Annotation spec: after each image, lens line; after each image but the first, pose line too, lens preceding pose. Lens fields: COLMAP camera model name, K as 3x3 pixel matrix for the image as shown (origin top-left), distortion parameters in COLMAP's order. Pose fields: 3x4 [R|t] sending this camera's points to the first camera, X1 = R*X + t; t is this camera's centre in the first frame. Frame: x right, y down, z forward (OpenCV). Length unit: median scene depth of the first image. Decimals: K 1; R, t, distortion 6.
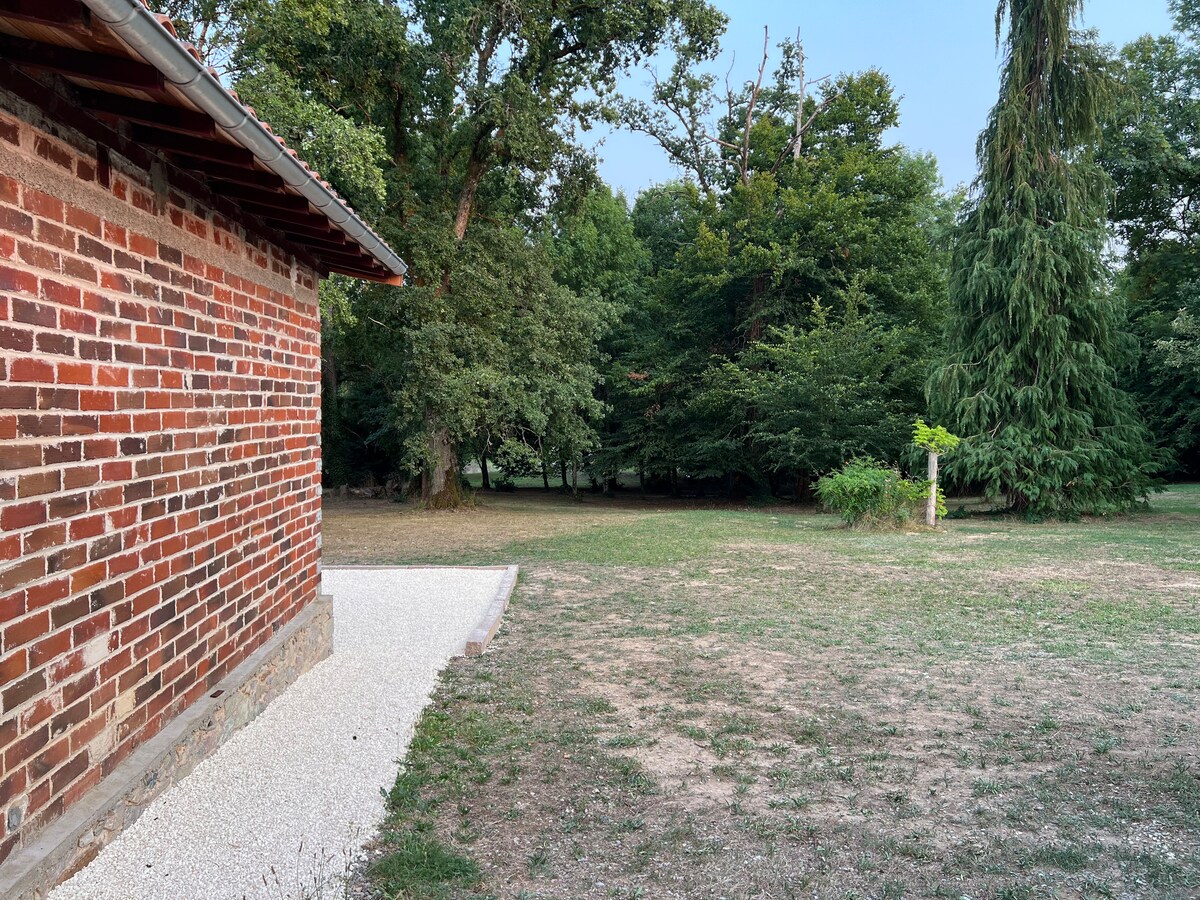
lens RADIAL K [[904.5, 0, 598.1], [0, 904.5, 472.7], [0, 0, 1]] dist [-0.008073, -0.004484]
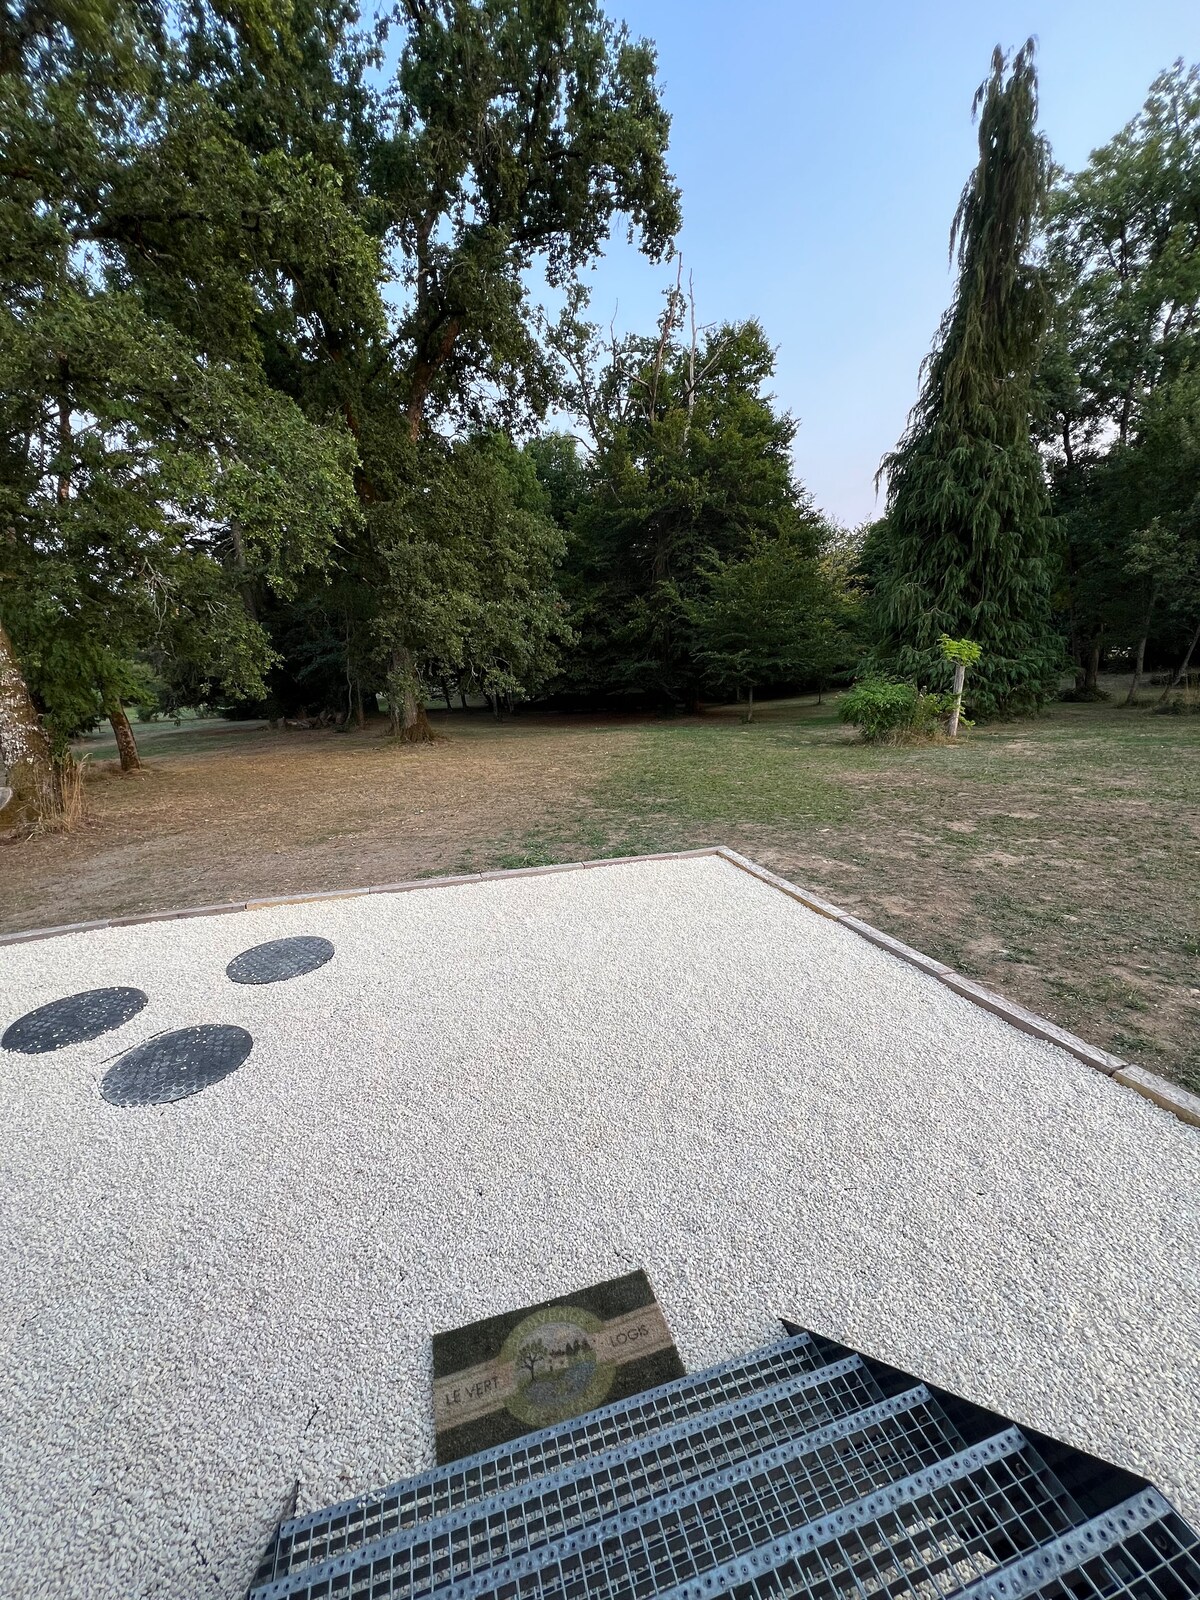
lens RADIAL K [[636.7, 0, 600.4], [0, 636.7, 795.7], [0, 0, 1]] dist [-0.001912, 0.000153]
pose [[0.970710, -0.084069, 0.225065, -0.145094], [0.045279, 0.984009, 0.172270, -0.014278], [-0.235949, -0.157033, 0.958994, 0.272038]]
